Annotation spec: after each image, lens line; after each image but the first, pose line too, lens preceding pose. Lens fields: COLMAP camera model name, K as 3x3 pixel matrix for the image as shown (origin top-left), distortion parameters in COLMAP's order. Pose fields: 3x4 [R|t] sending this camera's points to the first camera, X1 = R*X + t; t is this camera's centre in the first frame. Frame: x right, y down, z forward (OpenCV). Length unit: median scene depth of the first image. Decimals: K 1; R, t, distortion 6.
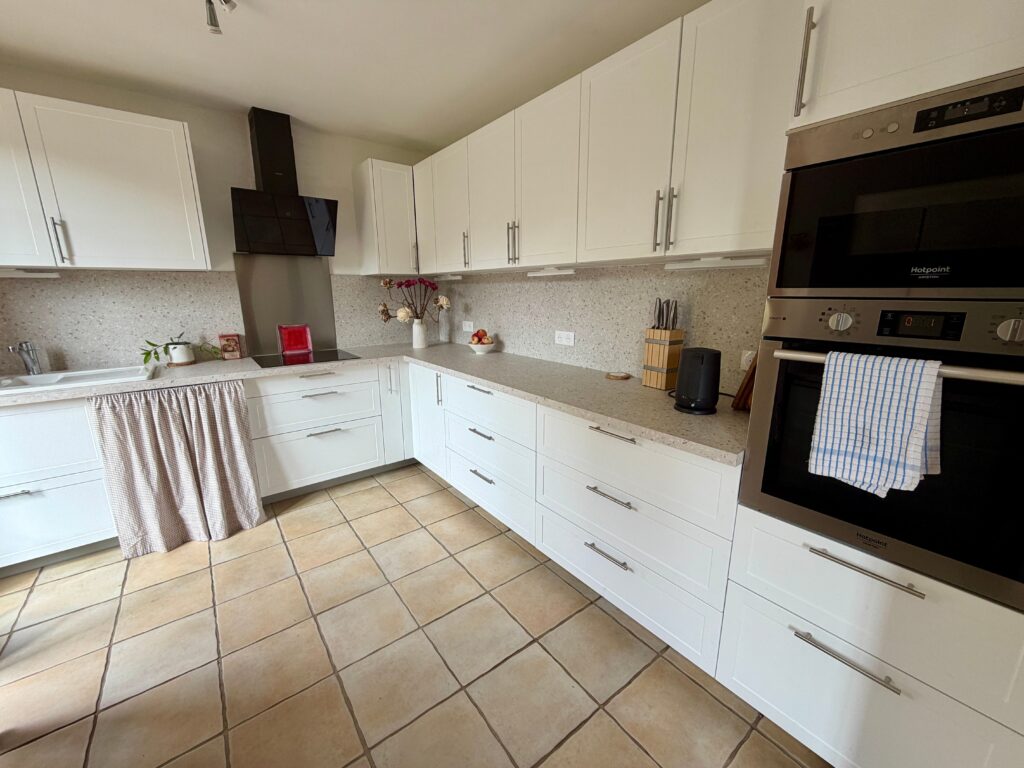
lens RADIAL K [[408.5, 0, 509.7], [0, 408.5, 383.1], [0, 0, 1]] dist [0.000778, 0.000048]
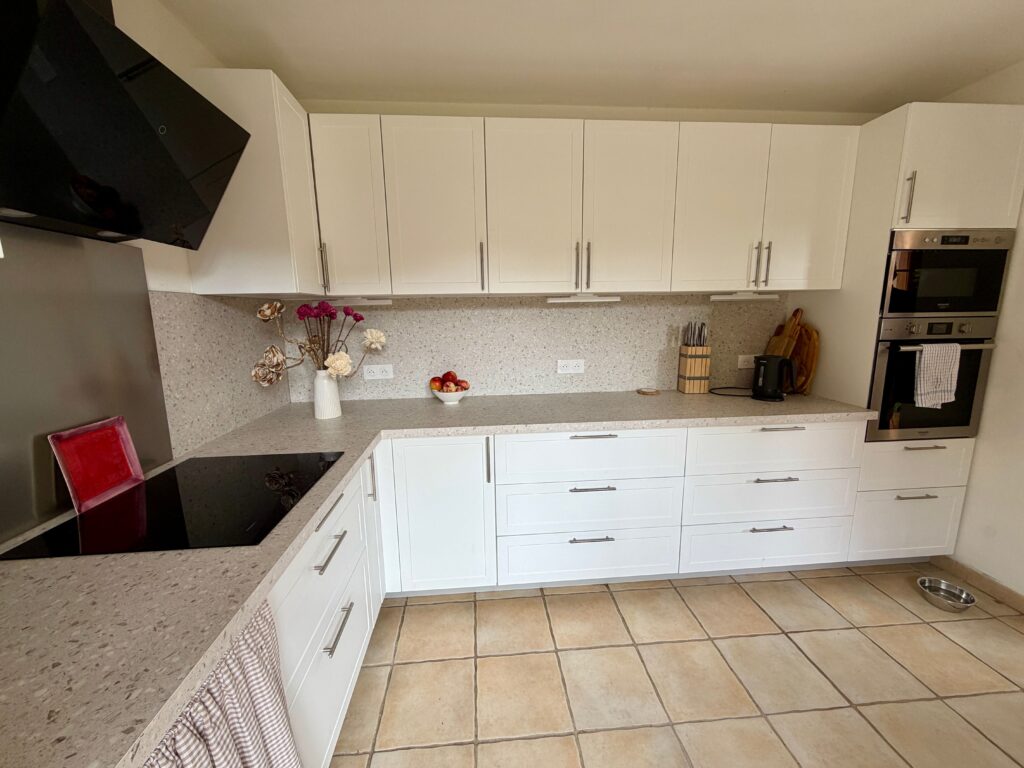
lens RADIAL K [[408.5, 0, 509.7], [0, 408.5, 383.1], [0, 0, 1]] dist [0.000778, 0.000048]
pose [[0.540935, -0.148240, 0.827898, -0.747132], [0.199424, 0.978881, 0.044975, -0.144263], [-0.817080, 0.140774, 0.559073, 0.587686]]
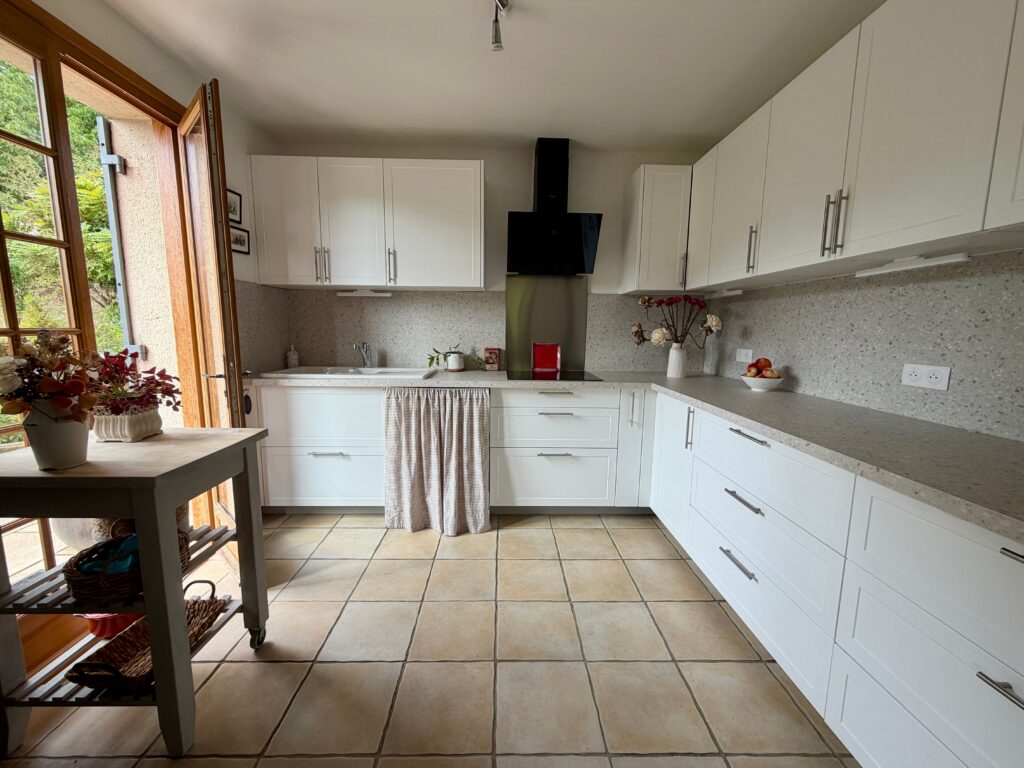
lens RADIAL K [[408.5, 0, 509.7], [0, 408.5, 383.1], [0, 0, 1]] dist [0.000778, 0.000048]
pose [[0.804669, 0.095507, -0.585991, -0.001999], [-0.148048, 0.988077, -0.042257, 0.014132], [0.574968, 0.120758, 0.809215, 0.173074]]
